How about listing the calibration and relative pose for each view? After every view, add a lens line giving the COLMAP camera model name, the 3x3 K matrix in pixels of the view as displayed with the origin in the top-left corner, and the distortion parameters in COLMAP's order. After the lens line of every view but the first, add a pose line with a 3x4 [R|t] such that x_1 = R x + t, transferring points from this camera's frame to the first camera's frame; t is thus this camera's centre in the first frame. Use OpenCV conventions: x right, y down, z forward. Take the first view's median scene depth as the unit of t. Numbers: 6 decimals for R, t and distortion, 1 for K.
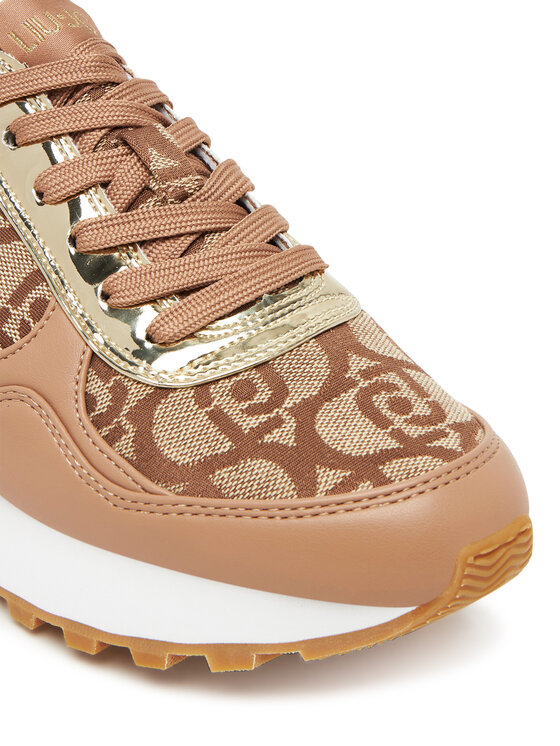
lens RADIAL K [[1689.2, 0, 280.0], [0, 1689.2, 373.0], [0, 0, 1]] dist [-0.069744, -0.647692]
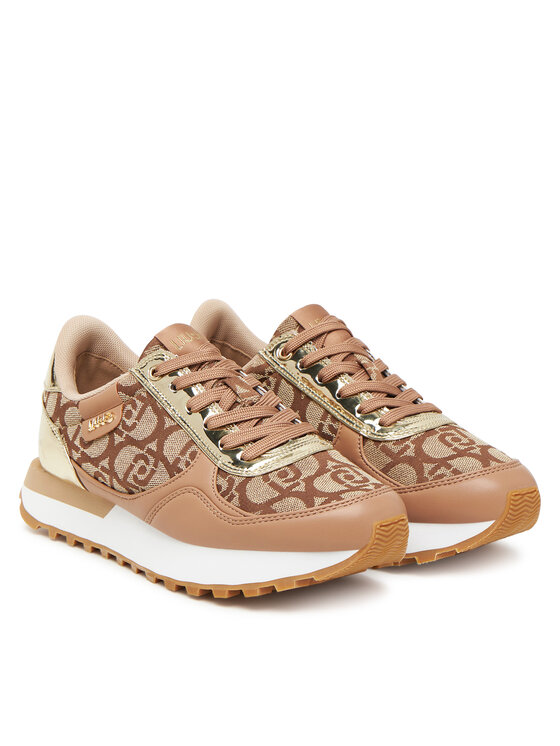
lens RADIAL K [[1776.6, 0, 280.0], [0, 1776.6, 373.0], [0, 0, 1]] dist [-0.011895, -0.021319]
pose [[0.996199, -0.081728, -0.030138, 0.061037], [0.073115, 0.972599, -0.220695, 0.419276], [0.047349, 0.217652, 0.974877, -1.465310]]
